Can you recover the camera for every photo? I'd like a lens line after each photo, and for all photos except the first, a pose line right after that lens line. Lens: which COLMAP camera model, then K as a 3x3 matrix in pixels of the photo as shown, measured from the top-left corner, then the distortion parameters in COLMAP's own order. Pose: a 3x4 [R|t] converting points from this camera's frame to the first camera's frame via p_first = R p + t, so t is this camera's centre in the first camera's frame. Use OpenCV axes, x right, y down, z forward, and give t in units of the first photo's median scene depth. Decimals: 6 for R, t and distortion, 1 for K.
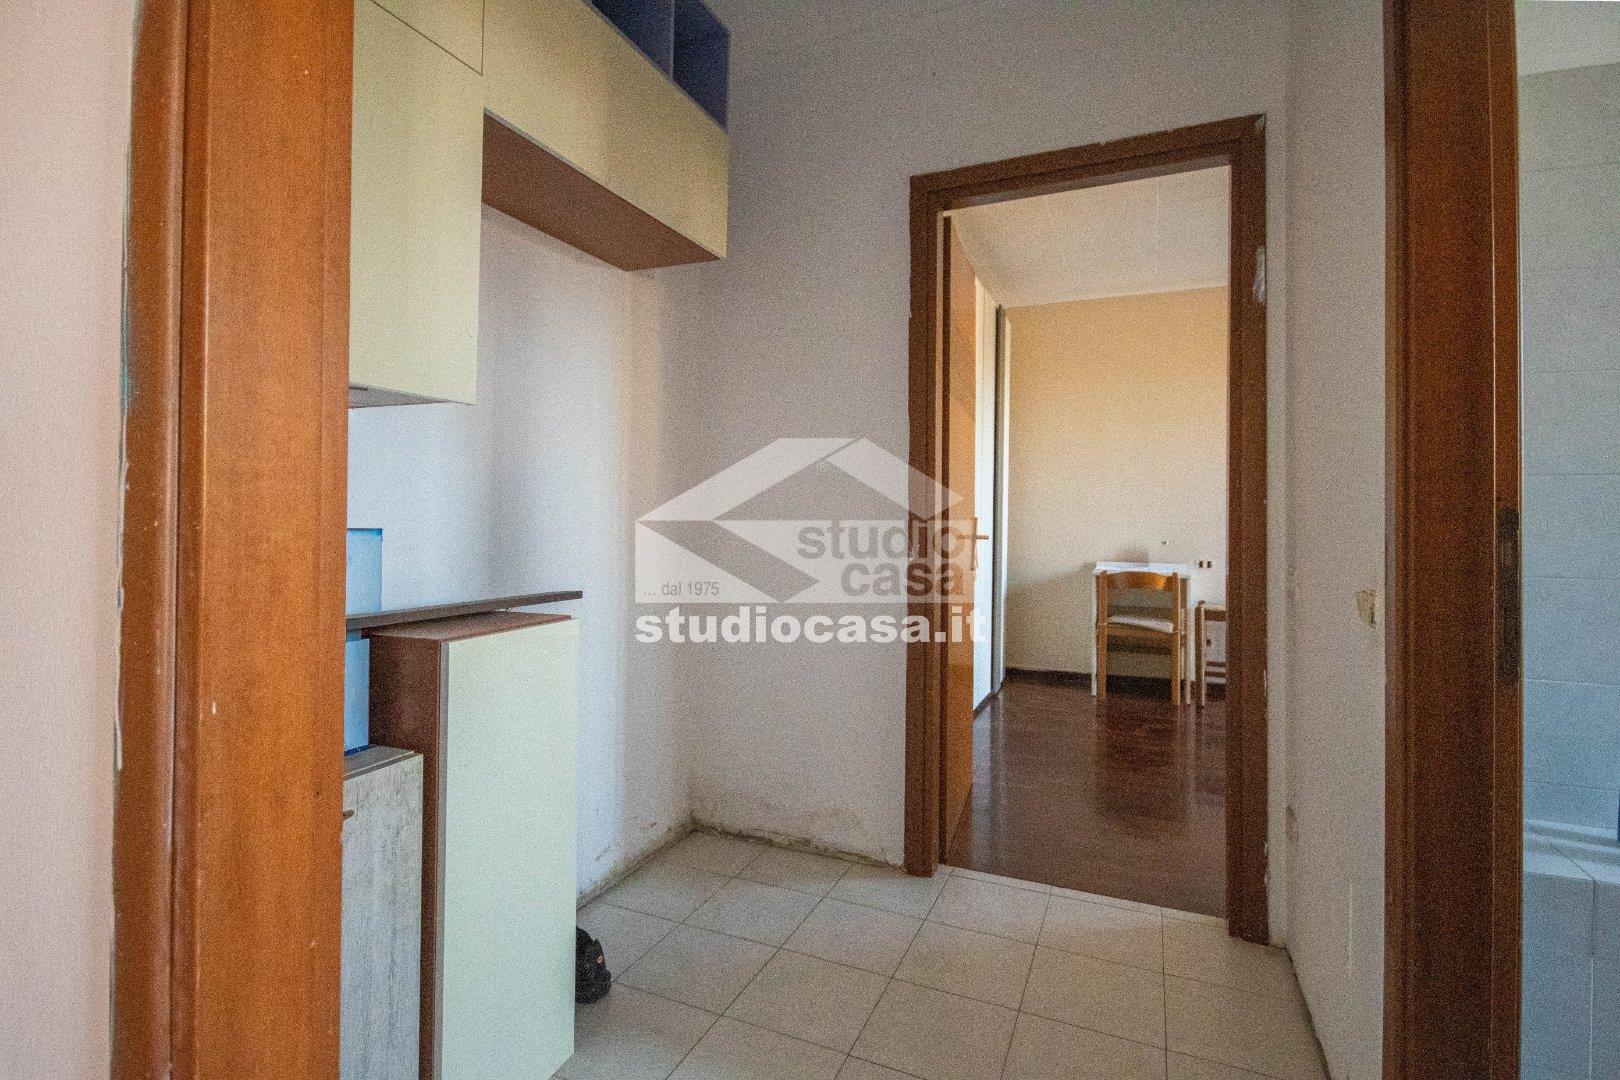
lens RADIAL K [[761.5, 0, 809.4], [0, 761.5, 508.8], [0, 0, 1]] dist [0.014735, -0.000314]
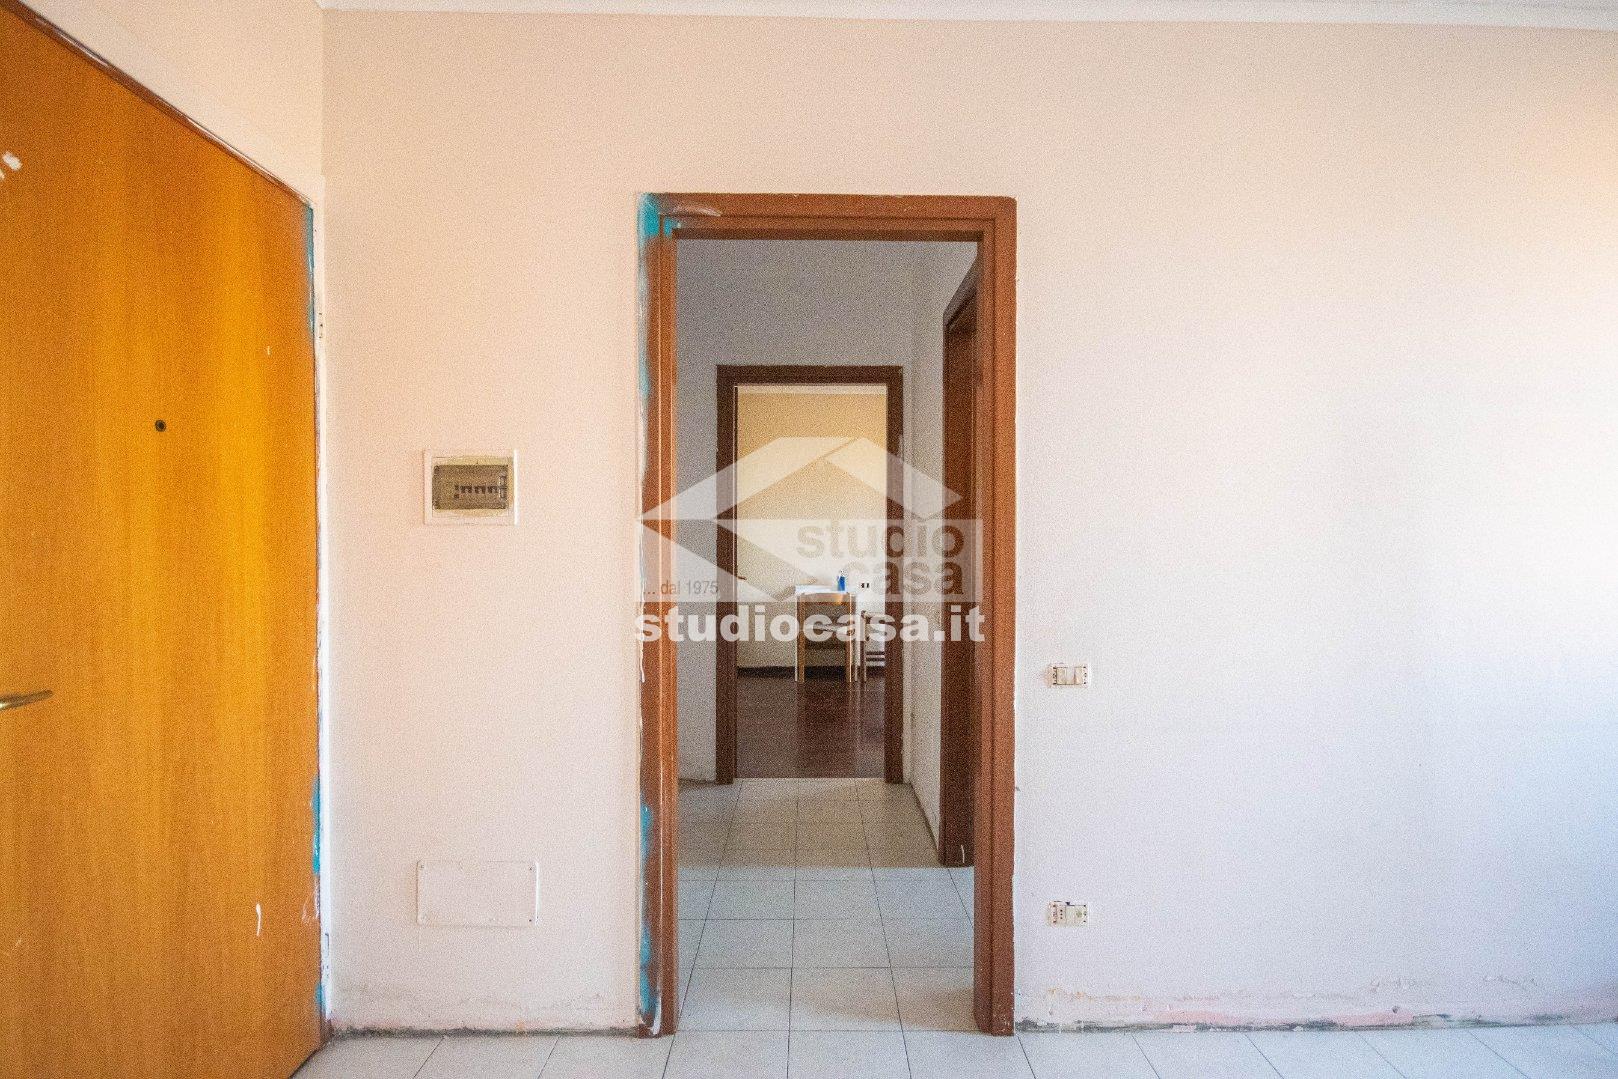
lens RADIAL K [[758.8, 0, 811.2], [0, 758.8, 545.7], [0, 0, 1]] dist [0.000296, 0.000093]
pose [[0.911743, -0.010650, 0.410623, -0.200970], [0.000109, 0.999670, 0.025685, -0.049410], [-0.410761, -0.023373, 0.911443, -0.325487]]
